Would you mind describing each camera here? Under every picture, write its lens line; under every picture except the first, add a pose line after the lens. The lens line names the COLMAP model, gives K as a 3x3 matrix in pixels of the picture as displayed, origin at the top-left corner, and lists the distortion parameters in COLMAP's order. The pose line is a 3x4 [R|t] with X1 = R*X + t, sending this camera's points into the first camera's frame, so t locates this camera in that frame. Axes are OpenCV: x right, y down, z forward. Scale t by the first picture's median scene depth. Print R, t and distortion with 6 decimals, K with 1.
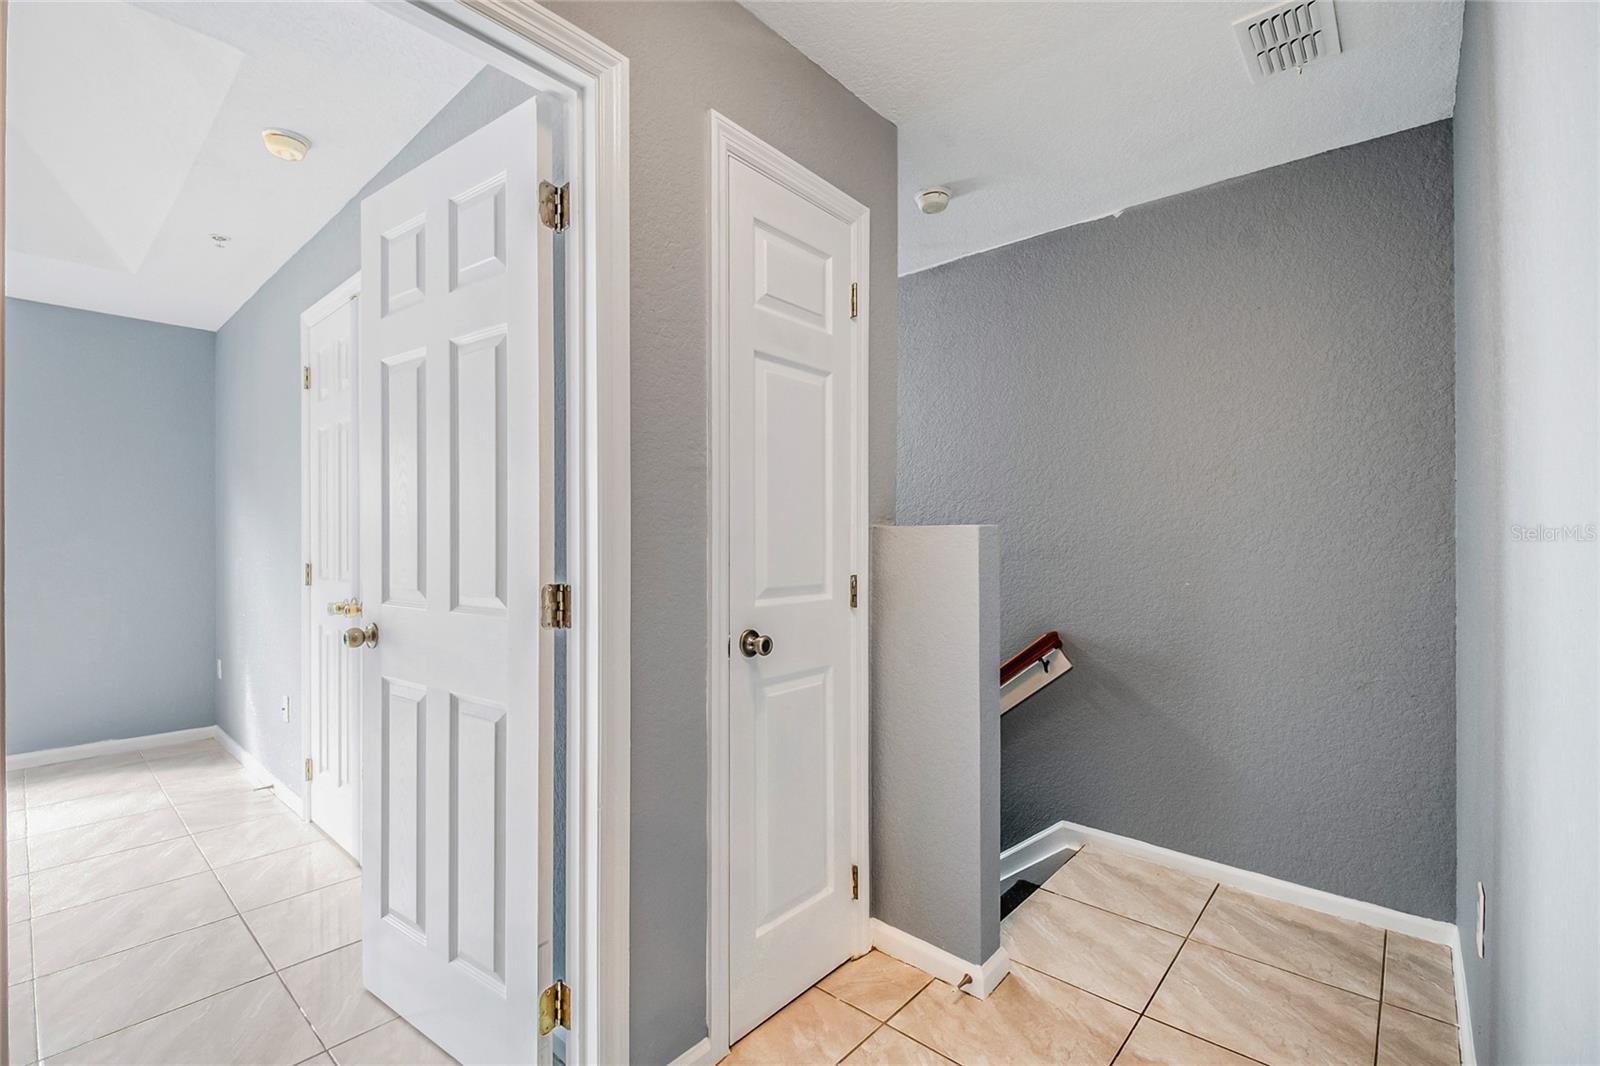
lens RADIAL K [[695.8, 0, 810.5], [0, 695.8, 557.5], [0, 0, 1]] dist [0.022594, -0.000297]
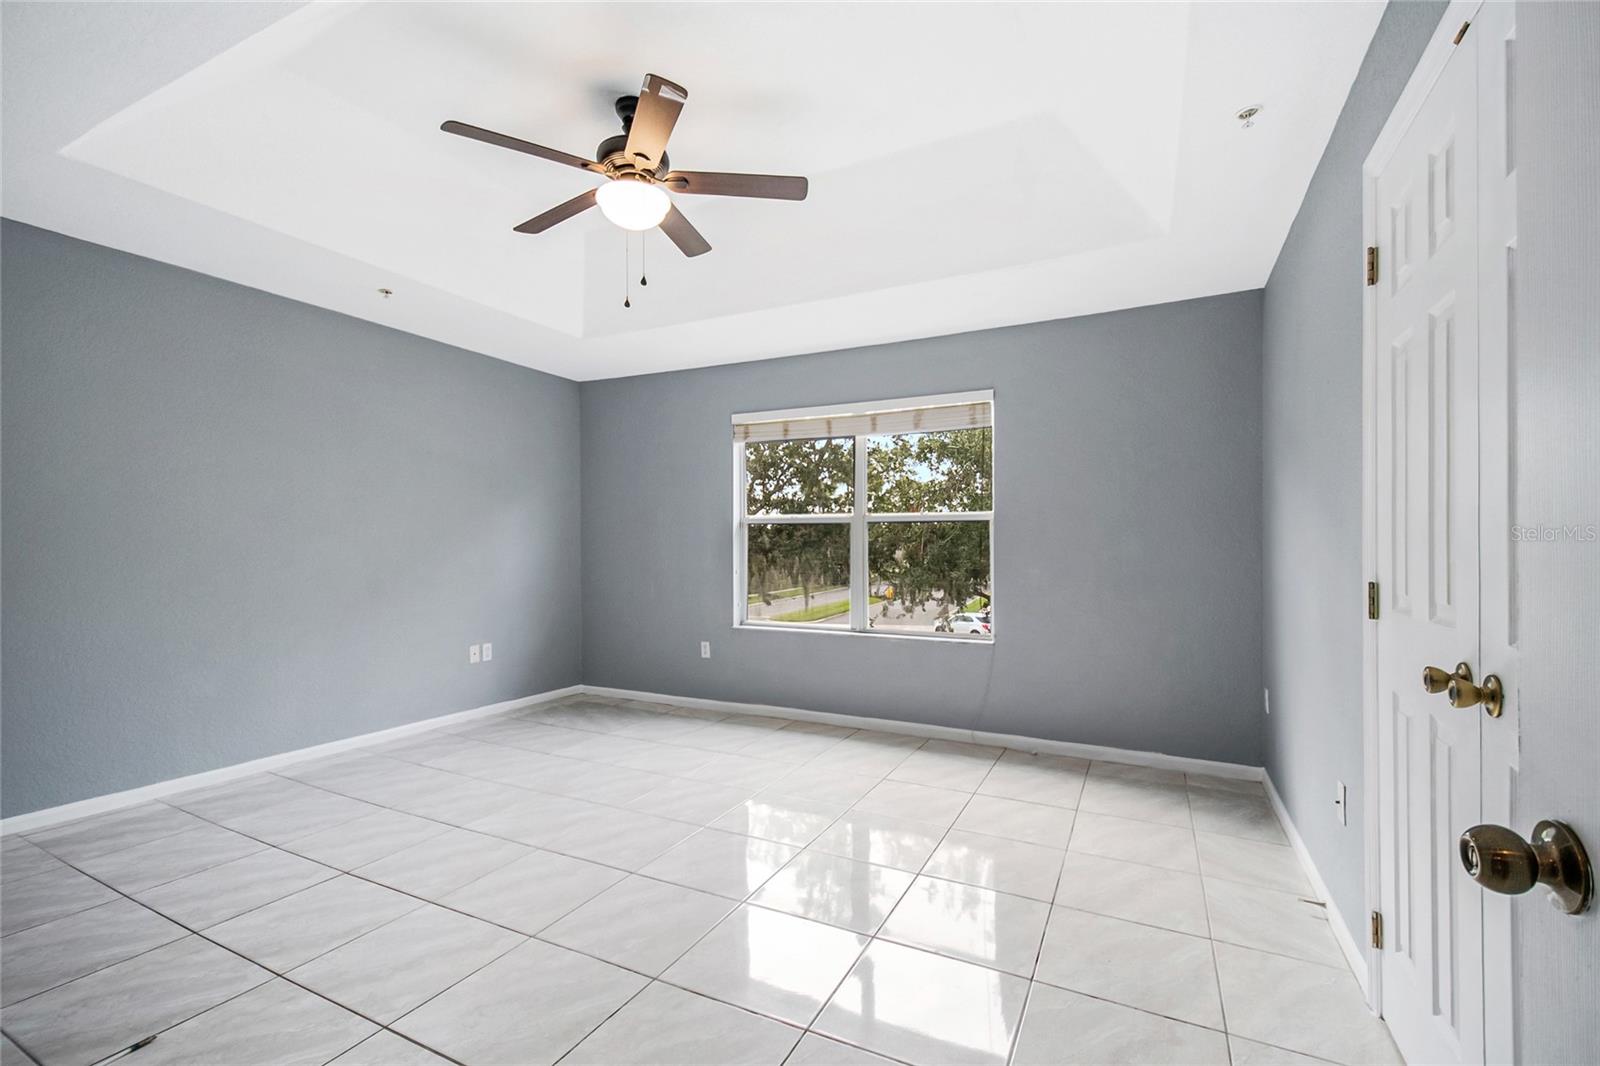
lens RADIAL K [[679.6, 0, 800.0], [0, 679.6, 533.0], [0, 0, 1]] dist [-0.000168, -0.000019]
pose [[0.232966, -0.016286, -0.972348, -0.282969], [-0.017544, 0.999627, -0.020947, -0.011837], [0.972327, 0.021939, 0.232594, 0.415973]]
